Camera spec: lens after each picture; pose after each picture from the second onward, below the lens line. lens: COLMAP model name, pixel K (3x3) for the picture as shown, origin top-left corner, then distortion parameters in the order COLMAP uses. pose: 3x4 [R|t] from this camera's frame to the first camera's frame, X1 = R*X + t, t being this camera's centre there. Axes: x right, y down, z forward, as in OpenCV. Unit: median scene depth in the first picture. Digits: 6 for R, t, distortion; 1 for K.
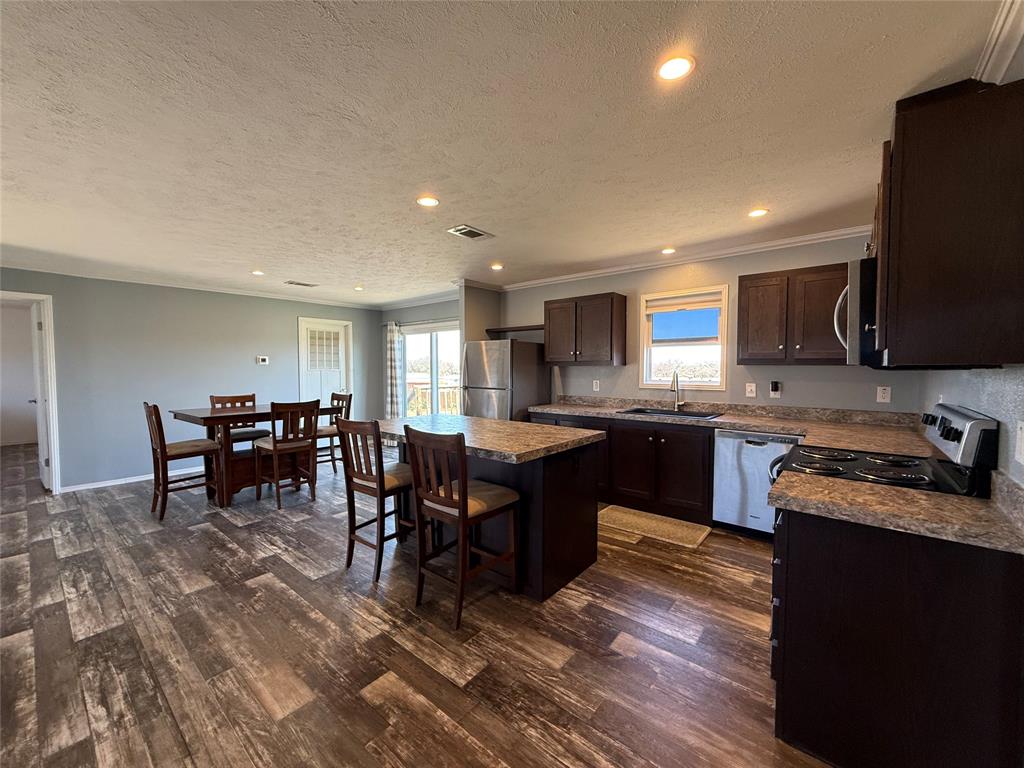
lens RADIAL K [[408.6, 0, 509.4], [0, 408.6, 383.7], [0, 0, 1]] dist [0.000863, 0.000578]
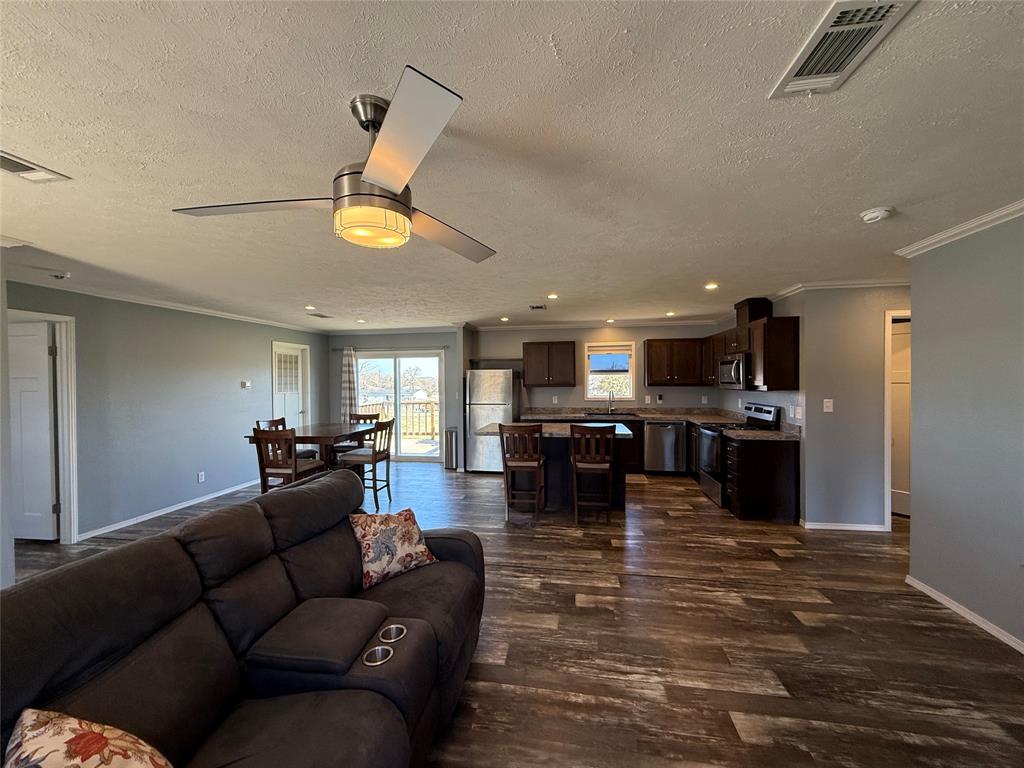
lens RADIAL K [[408.6, 0, 509.4], [0, 408.6, 383.7], [0, 0, 1]] dist [0.000863, 0.000578]
pose [[0.862323, -0.010637, 0.506247, -0.755781], [0.027960, 0.999254, -0.026631, -0.020895], [-0.505587, 0.037119, 0.861977, -0.237765]]
